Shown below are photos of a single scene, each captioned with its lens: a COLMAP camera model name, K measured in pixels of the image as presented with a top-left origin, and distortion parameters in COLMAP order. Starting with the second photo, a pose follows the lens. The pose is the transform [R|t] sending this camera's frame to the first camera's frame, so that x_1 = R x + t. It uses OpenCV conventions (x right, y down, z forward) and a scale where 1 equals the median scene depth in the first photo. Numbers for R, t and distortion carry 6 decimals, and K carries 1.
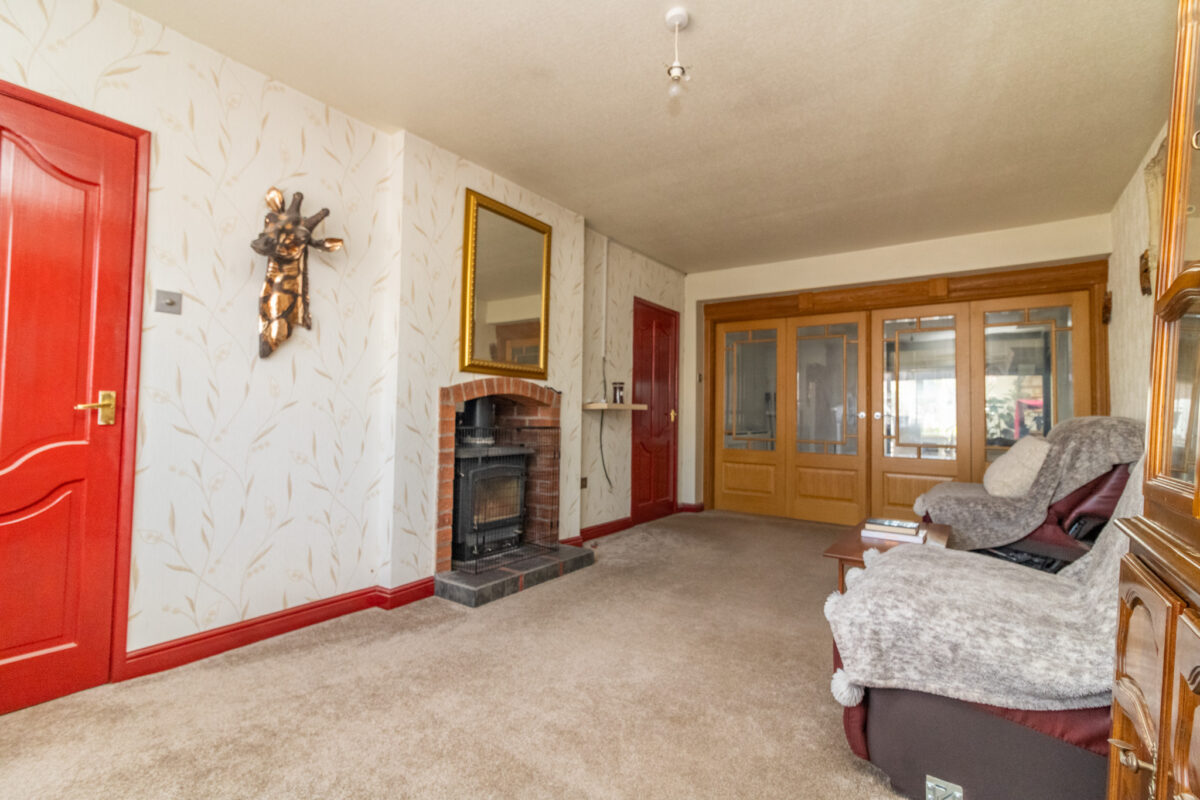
lens RADIAL K [[551.8, 0, 602.4], [0, 551.8, 393.8], [0, 0, 1]] dist [0.002343, 0.001570]
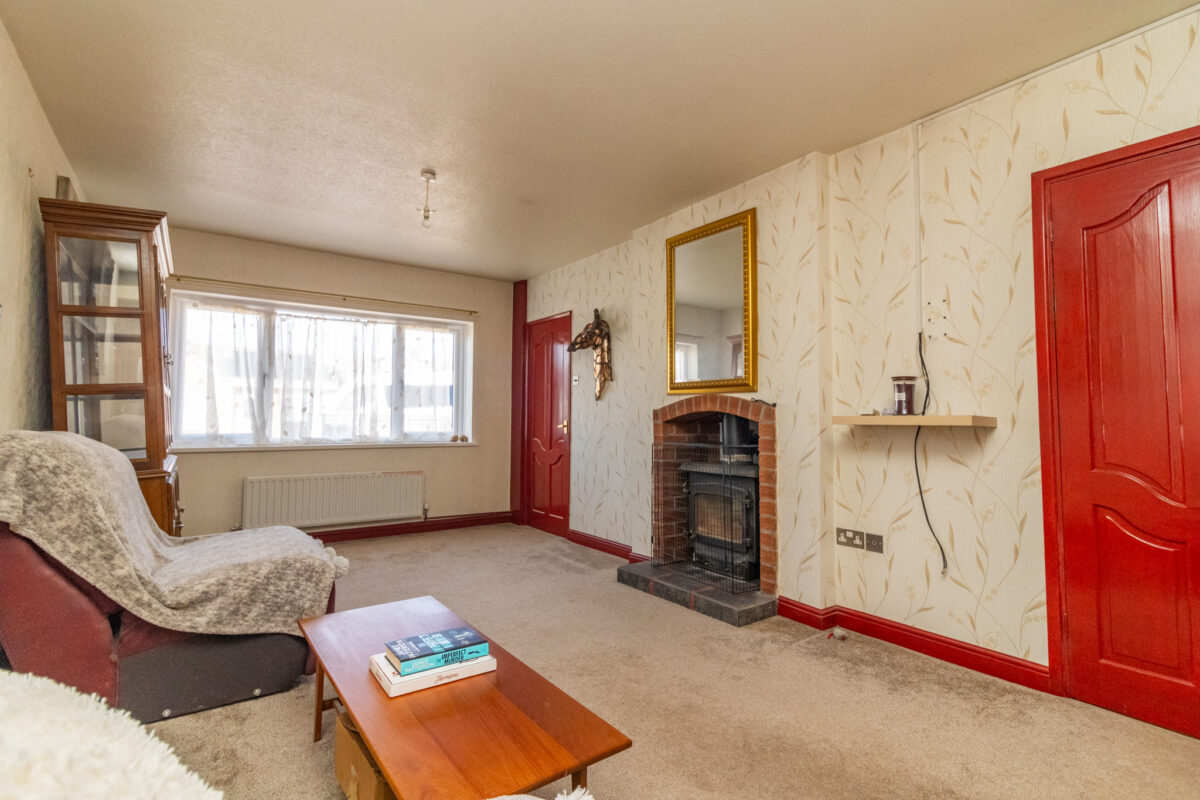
lens RADIAL K [[551.8, 0, 602.4], [0, 551.8, 393.8], [0, 0, 1]] dist [0.002343, 0.001570]
pose [[-0.320932, -0.068815, -0.944599, 0.833350], [0.025269, 0.996380, -0.081172, 0.045317], [0.946765, -0.049920, -0.318032, 1.138423]]
